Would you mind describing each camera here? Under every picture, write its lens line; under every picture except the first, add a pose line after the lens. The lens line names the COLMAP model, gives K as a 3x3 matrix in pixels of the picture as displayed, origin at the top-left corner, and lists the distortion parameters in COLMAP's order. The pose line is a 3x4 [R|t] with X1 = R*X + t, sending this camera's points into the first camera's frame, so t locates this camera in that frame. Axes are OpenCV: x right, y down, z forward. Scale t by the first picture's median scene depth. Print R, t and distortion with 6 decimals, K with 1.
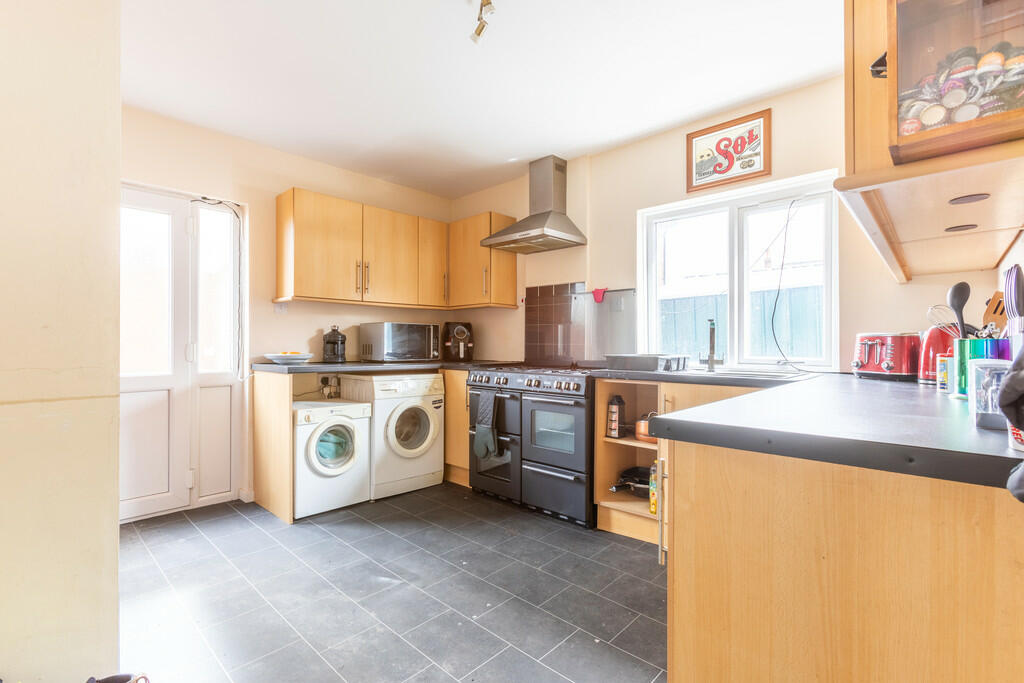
lens RADIAL K [[468.8, 0, 504.3], [0, 468.8, 347.1], [0, 0, 1]] dist [-0.014623, 0.000412]
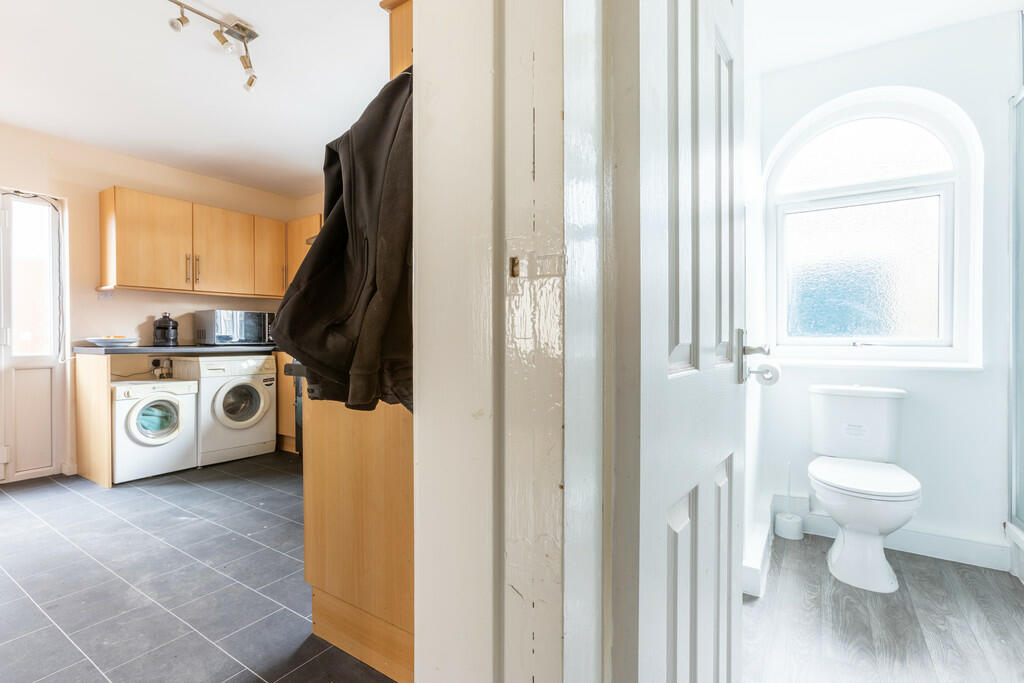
lens RADIAL K [[464.8, 0, 506.2], [0, 464.8, 340.6], [0, 0, 1]] dist [0.000536, -0.000273]
pose [[0.982098, -0.005700, 0.188287, 0.239656], [0.004106, 0.999952, 0.008856, 0.015368], [-0.188328, -0.007924, 0.982074, -0.245990]]
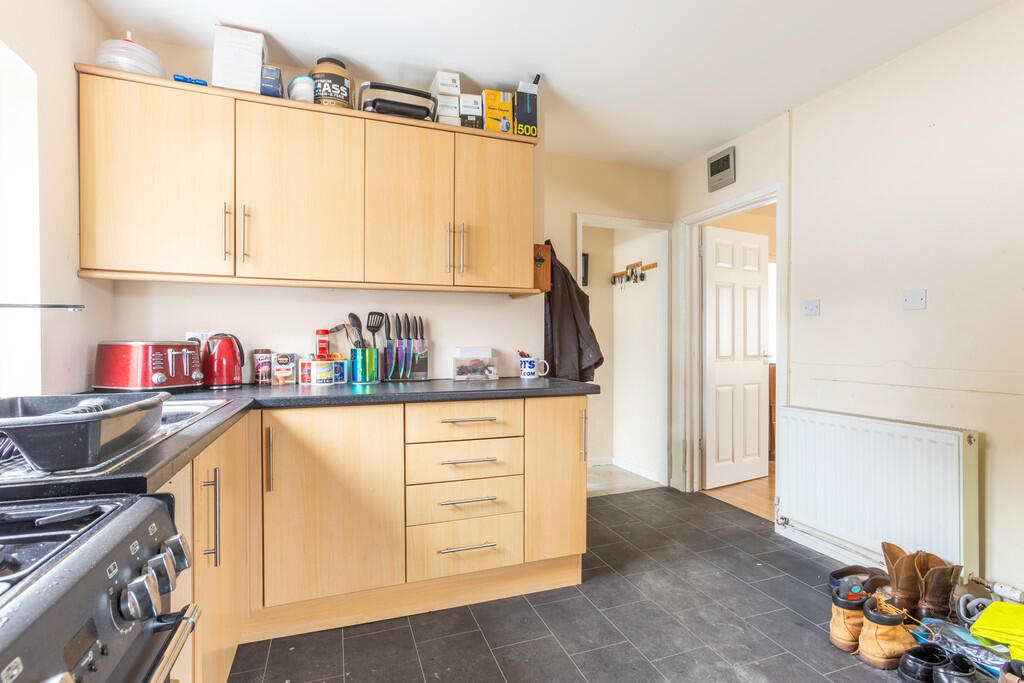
lens RADIAL K [[468.8, 0, 504.3], [0, 468.8, 347.1], [0, 0, 1]] dist [-0.014623, 0.000412]
pose [[-0.893713, -0.010200, 0.448524, -0.084791], [-0.002103, 0.999826, 0.018547, -0.021970], [-0.448635, 0.015632, -0.893579, 0.975403]]
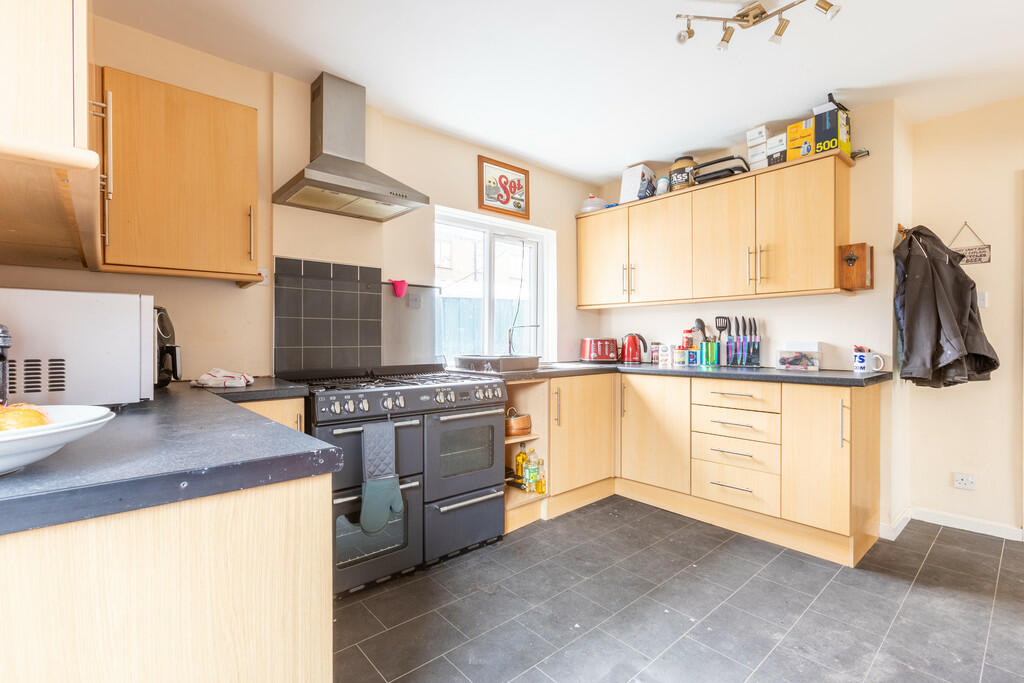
lens RADIAL K [[464.8, 0, 506.2], [0, 464.8, 340.6], [0, 0, 1]] dist [0.000536, -0.000273]
pose [[0.096047, -0.007685, 0.995347, -0.652757], [0.009144, 0.999935, 0.006839, -0.021020], [-0.995335, 0.008445, 0.096111, 0.773042]]
